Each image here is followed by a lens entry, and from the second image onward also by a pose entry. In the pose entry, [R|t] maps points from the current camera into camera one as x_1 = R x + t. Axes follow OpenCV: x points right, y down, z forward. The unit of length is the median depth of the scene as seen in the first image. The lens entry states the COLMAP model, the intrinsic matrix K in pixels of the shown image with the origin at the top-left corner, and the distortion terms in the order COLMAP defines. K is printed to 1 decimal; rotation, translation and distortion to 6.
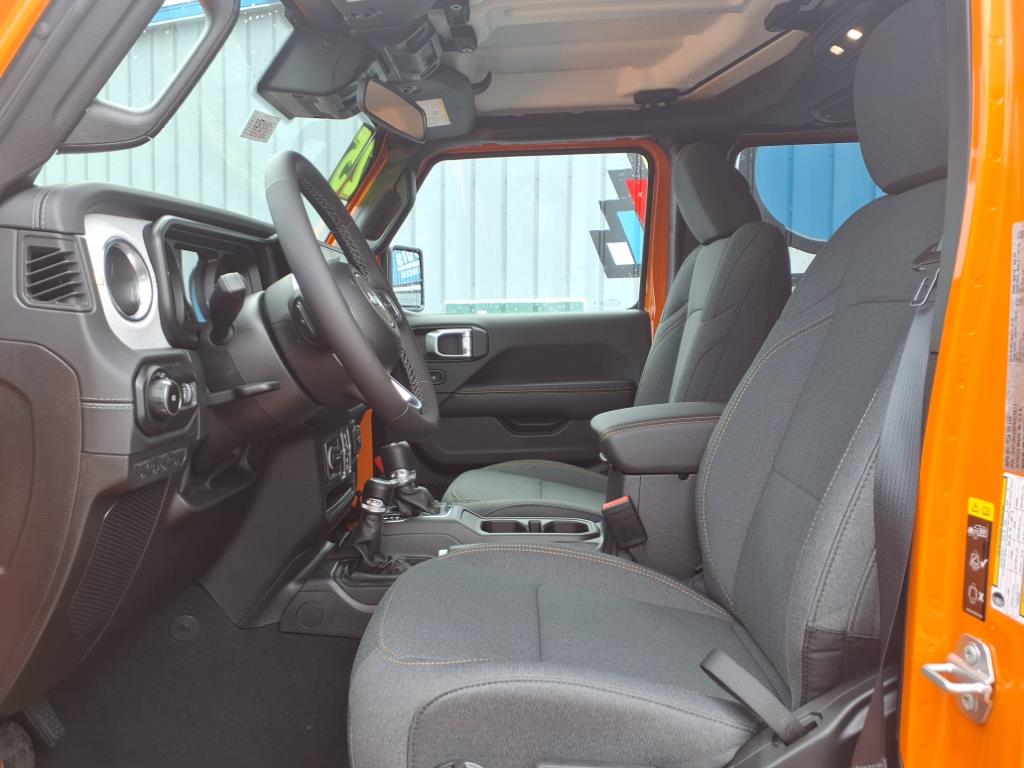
lens RADIAL K [[832.0, 0, 516.1], [0, 832.0, 383.7], [0, 0, 1]] dist [0.129381, -0.290188]
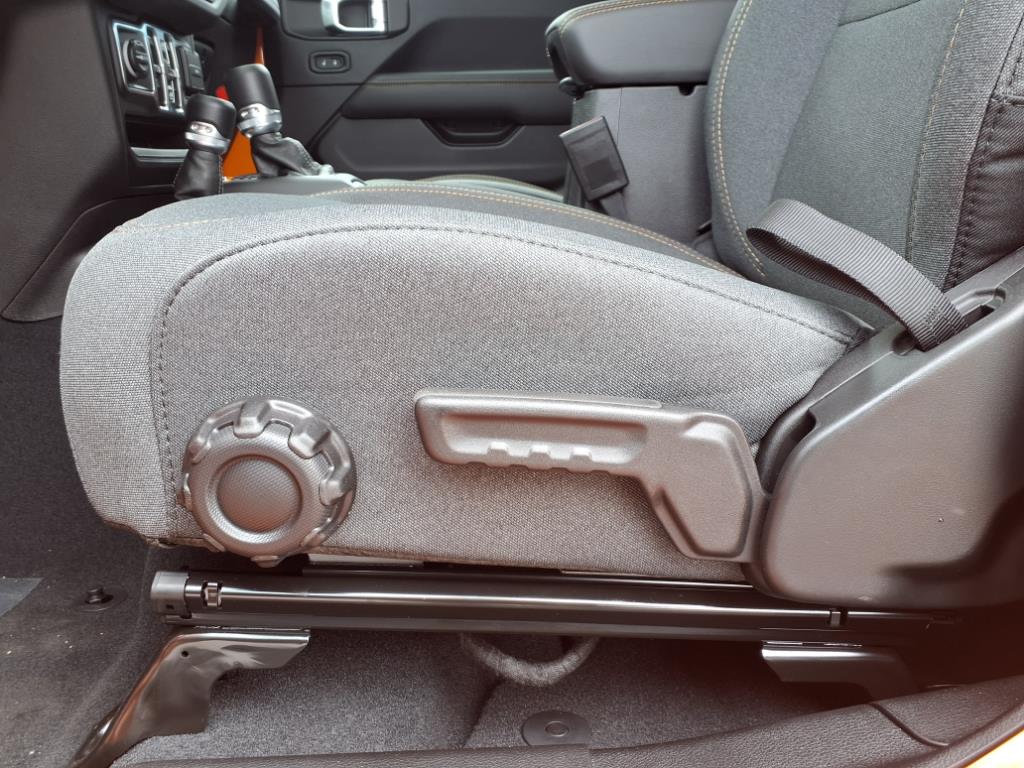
lens RADIAL K [[849.0, 0, 512.0], [0, 849.0, 384.0], [0, 0, 1]] dist [0.040579, -0.104649]
pose [[0.999115, -0.008425, 0.041215, 0.058411], [0.001013, 0.984273, 0.176650, 0.348030], [-0.042055, -0.176452, 0.983410, 0.507083]]
